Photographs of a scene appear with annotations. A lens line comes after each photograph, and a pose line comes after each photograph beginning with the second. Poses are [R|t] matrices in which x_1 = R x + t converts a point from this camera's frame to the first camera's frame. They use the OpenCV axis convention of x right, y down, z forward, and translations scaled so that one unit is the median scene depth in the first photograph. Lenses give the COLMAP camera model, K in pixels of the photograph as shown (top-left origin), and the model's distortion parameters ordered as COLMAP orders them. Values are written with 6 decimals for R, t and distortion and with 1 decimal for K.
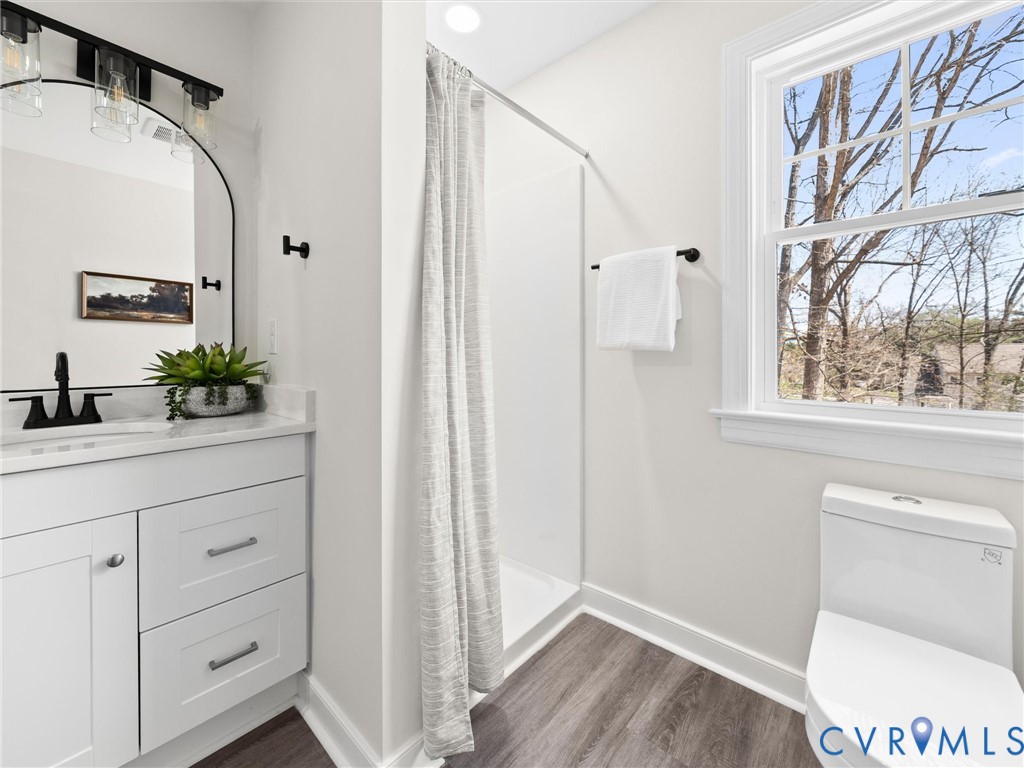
lens RADIAL K [[412.8, 0, 508.2], [0, 412.8, 356.9], [0, 0, 1]] dist [-0.010927, -0.000325]
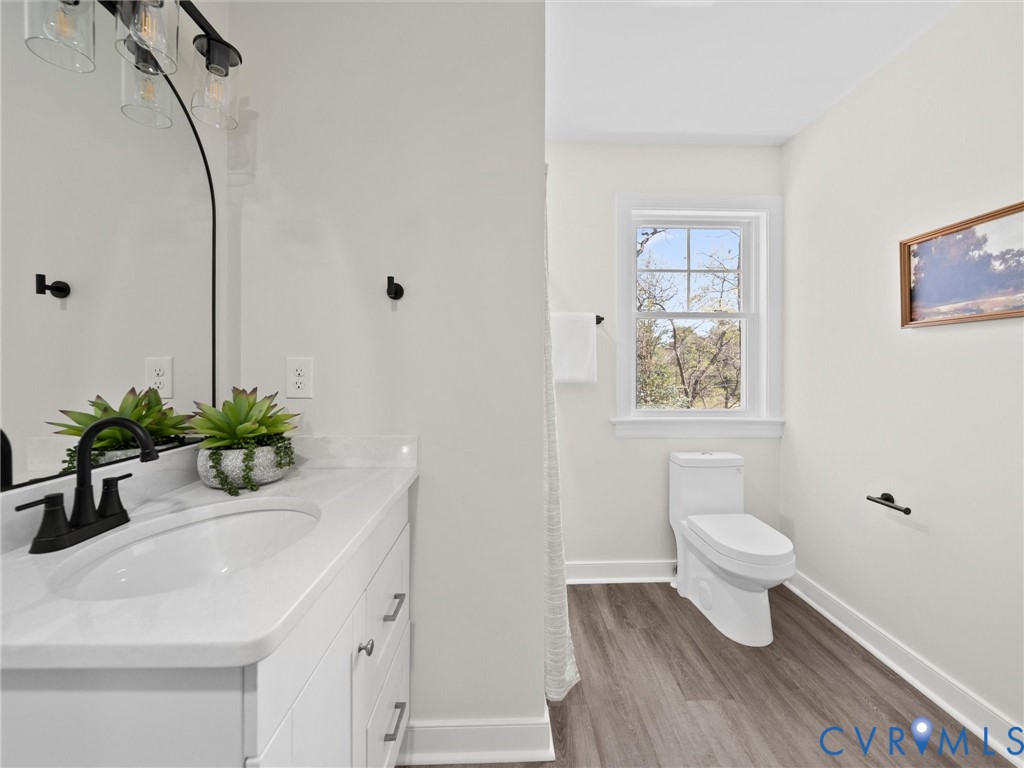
lens RADIAL K [[412.8, 0, 515.9], [0, 412.8, 373.5], [0, 0, 1]] dist [-0.010927, -0.000325]
pose [[0.723794, -0.009761, 0.689947, -0.974424], [0.009564, 0.999946, 0.004114, -0.067233], [-0.689950, 0.003621, 0.723848, 0.106964]]
